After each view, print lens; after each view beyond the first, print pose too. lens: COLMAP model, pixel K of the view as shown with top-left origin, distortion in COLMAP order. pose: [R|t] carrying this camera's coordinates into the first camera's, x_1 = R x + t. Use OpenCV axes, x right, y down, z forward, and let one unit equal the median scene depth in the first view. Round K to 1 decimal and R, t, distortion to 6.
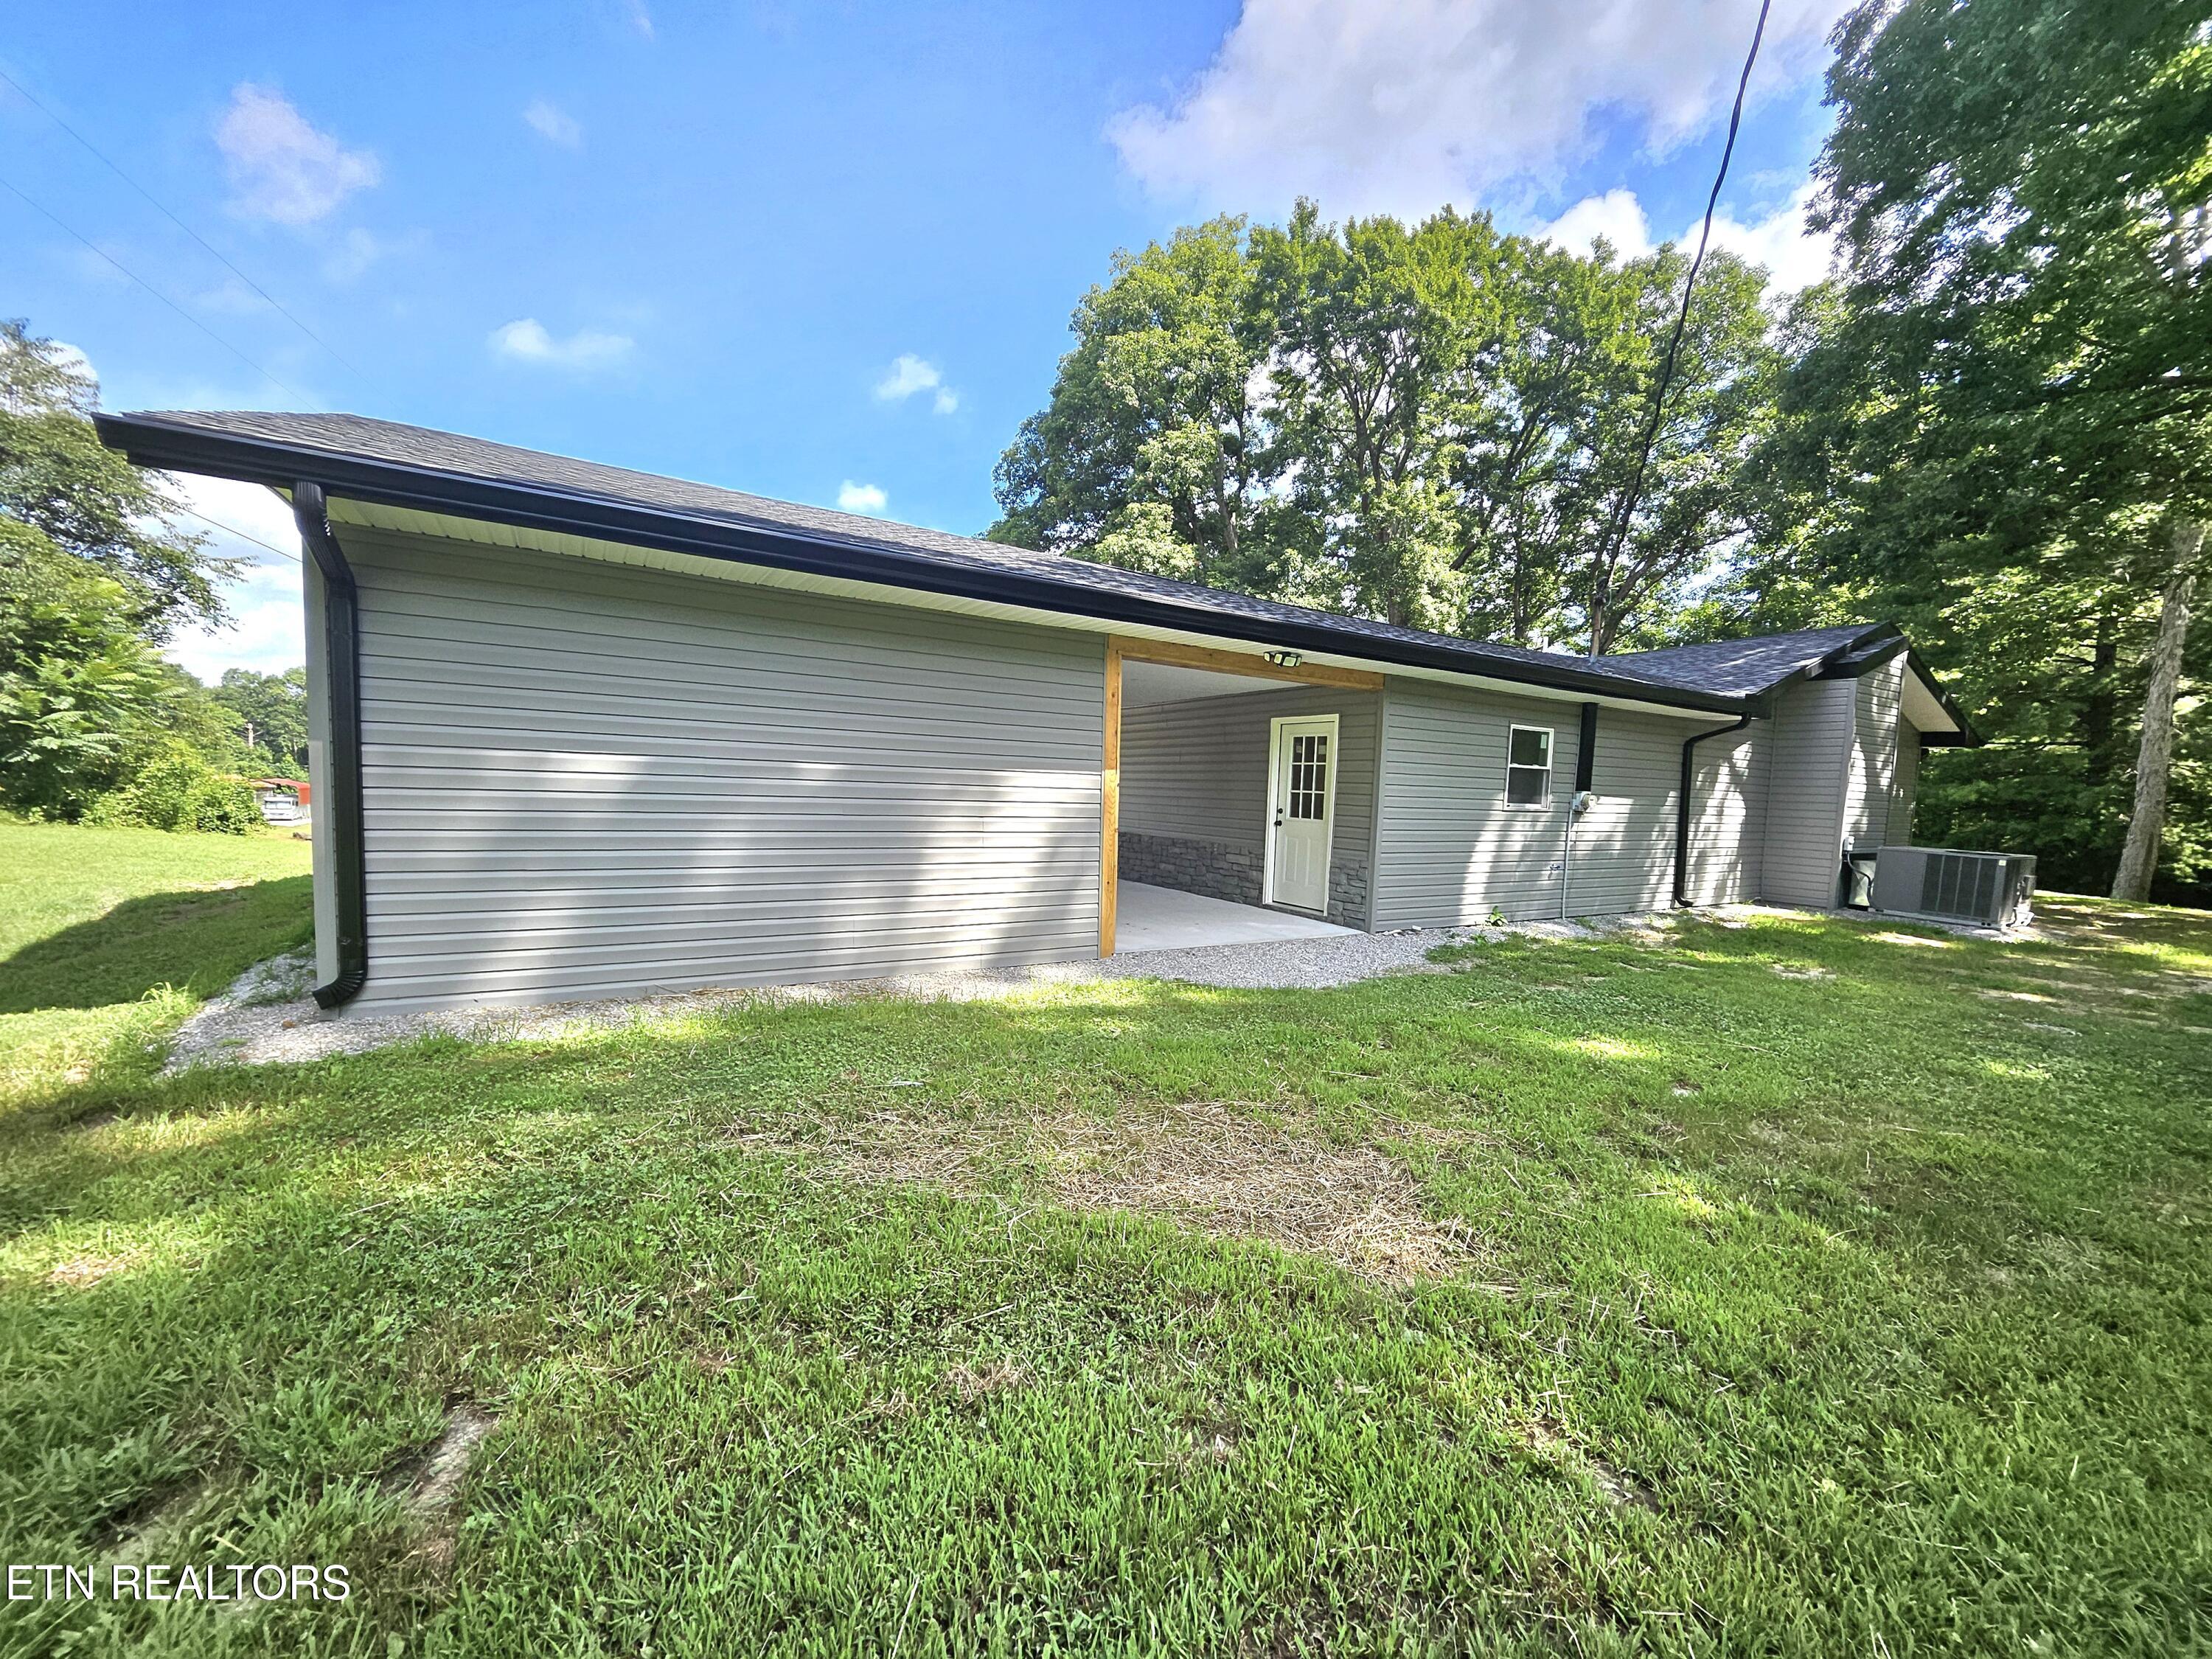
lens RADIAL K [[868.1, 0, 1101.9], [0, 868.1, 834.4], [0, 0, 1]] dist [0.007281, -0.000565]
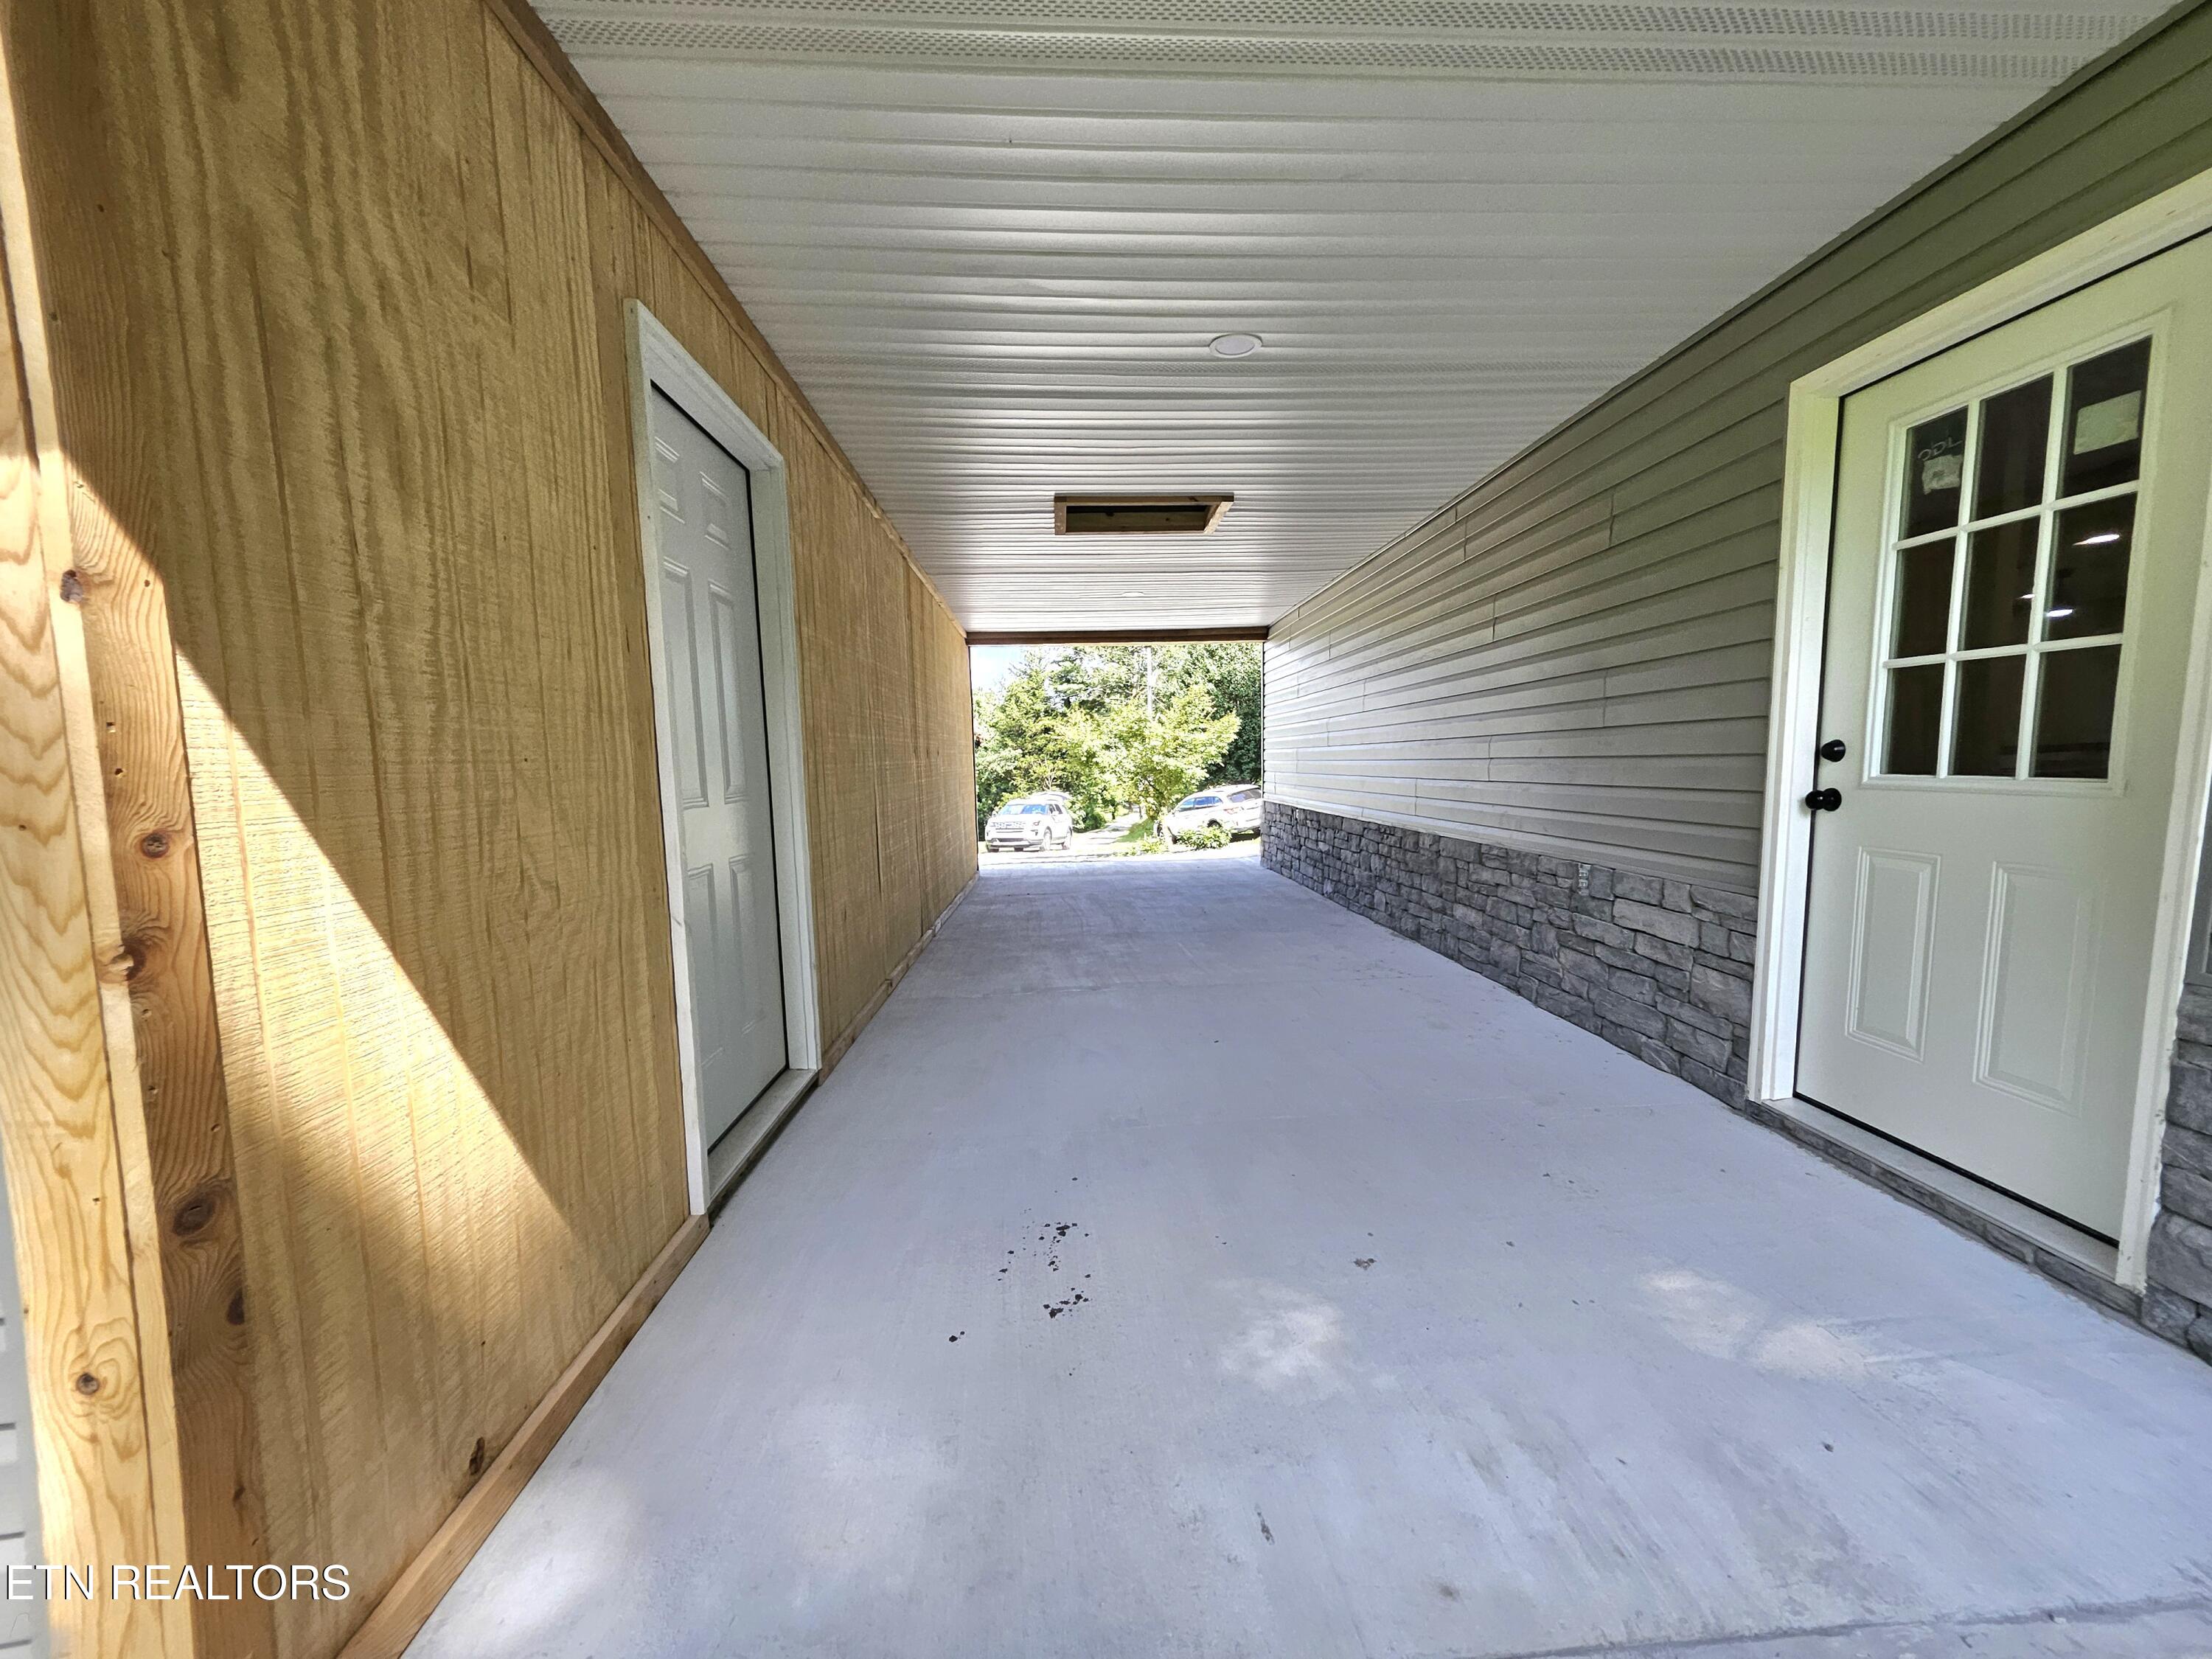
lens RADIAL K [[868.1, 0, 1118.1], [0, 868.1, 842.3], [0, 0, 1]] dist [0.007281, -0.000565]
pose [[0.887561, -0.002786, -0.460683, 0.139926], [0.016106, 0.999558, 0.024985, -0.010219], [0.460409, -0.029596, 0.887213, 0.689867]]
